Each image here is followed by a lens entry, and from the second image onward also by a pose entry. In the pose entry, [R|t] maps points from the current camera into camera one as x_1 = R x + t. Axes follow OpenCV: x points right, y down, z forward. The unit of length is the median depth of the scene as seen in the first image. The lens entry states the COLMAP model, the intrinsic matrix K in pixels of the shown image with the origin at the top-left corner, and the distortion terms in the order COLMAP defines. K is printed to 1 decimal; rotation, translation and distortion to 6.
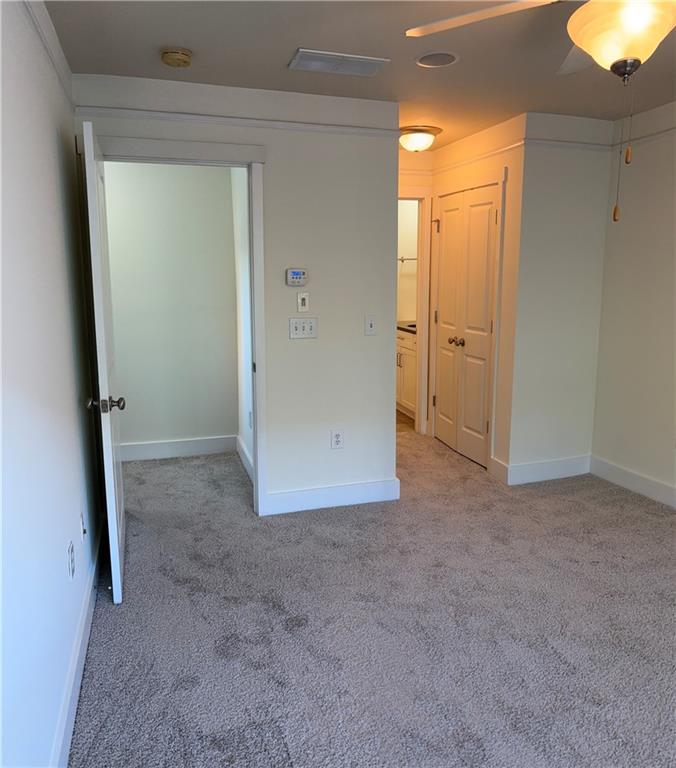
lens RADIAL K [[624.0, 0, 338.0], [0, 624.0, 384.0], [0, 0, 1]] dist [0.000814, 0.001625]
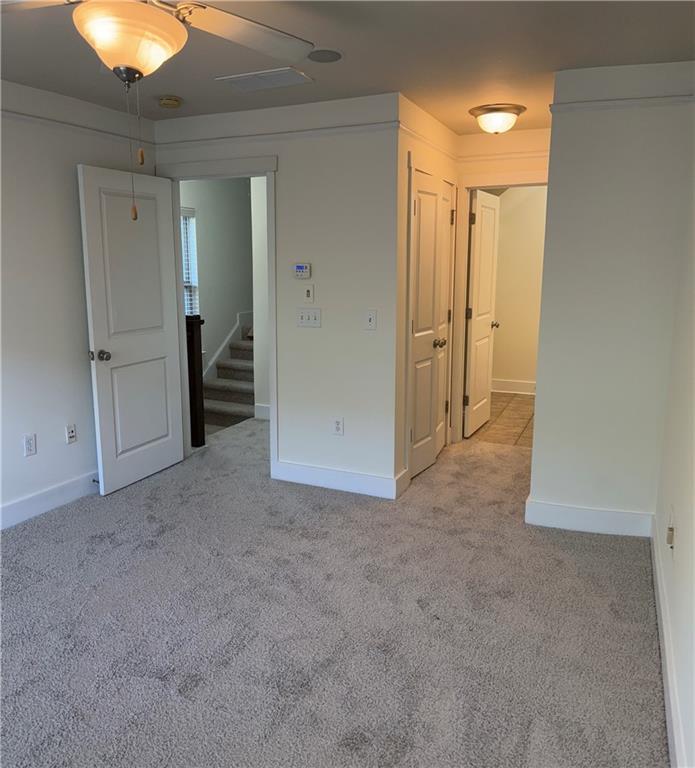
lens RADIAL K [[636.2, 0, 347.5], [0, 636.2, 384.0], [0, 0, 1]] dist [-0.039134, 0.001834]
pose [[0.703077, 0.134107, -0.698354, 0.790744], [-0.124753, 0.990087, 0.064532, -0.054855], [0.700085, 0.041751, 0.712838, 0.259987]]
